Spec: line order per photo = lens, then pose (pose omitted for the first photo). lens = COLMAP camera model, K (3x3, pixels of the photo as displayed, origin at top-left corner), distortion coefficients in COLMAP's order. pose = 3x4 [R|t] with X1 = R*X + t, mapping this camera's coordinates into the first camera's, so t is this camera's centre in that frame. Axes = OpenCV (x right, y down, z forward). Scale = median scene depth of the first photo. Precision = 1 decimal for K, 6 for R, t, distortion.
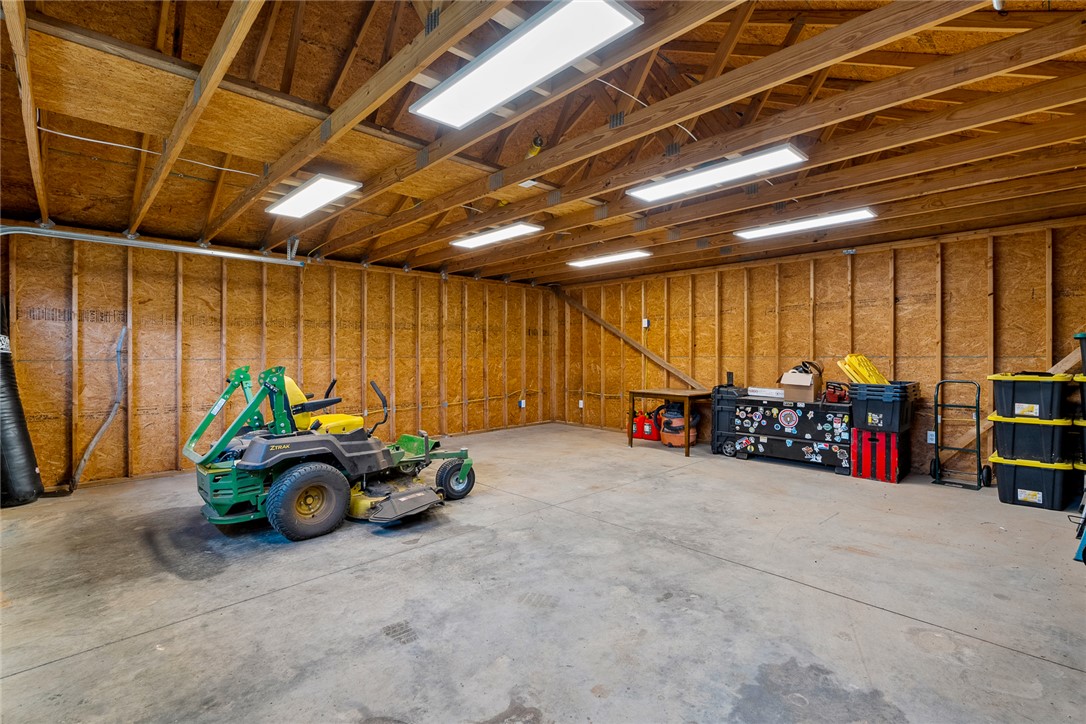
lens RADIAL K [[491.5, 0, 544.5], [0, 491.5, 356.2], [0, 0, 1]] dist [-0.008737, 0.000954]
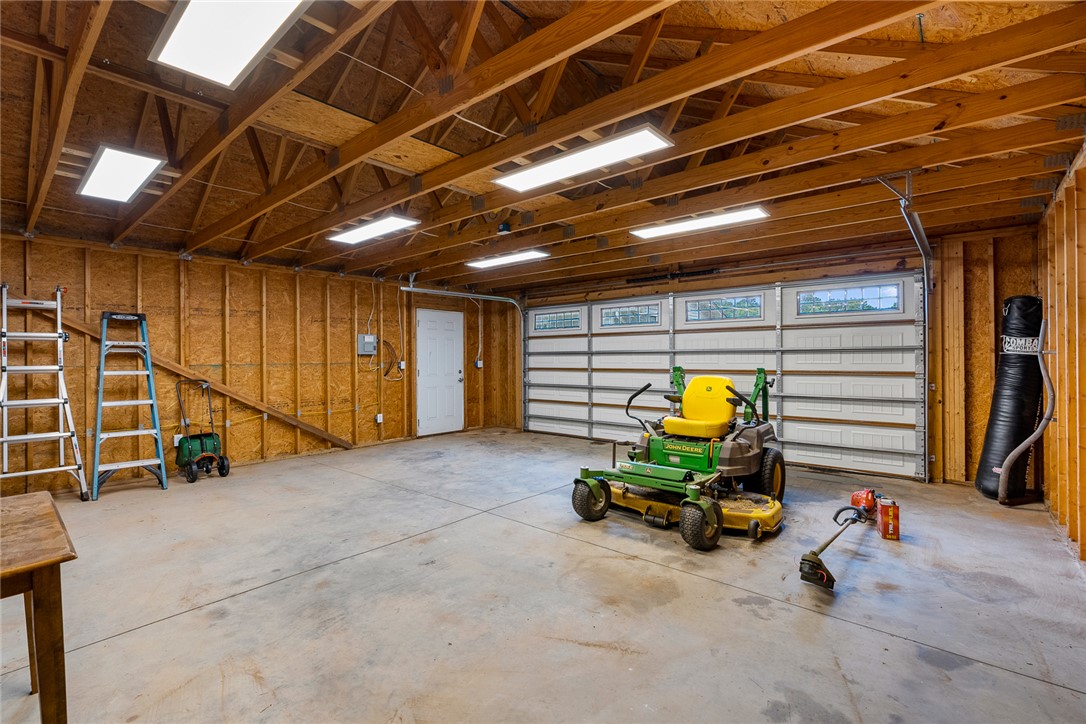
lens RADIAL K [[491.5, 0, 541.3], [0, 491.5, 358.4], [0, 0, 1]] dist [-0.008737, 0.000954]
pose [[-0.995976, 0.003403, -0.089554, -0.009563], [0.002796, 0.999972, 0.006900, -0.017889], [0.089575, 0.006622, -0.995958, 2.185968]]
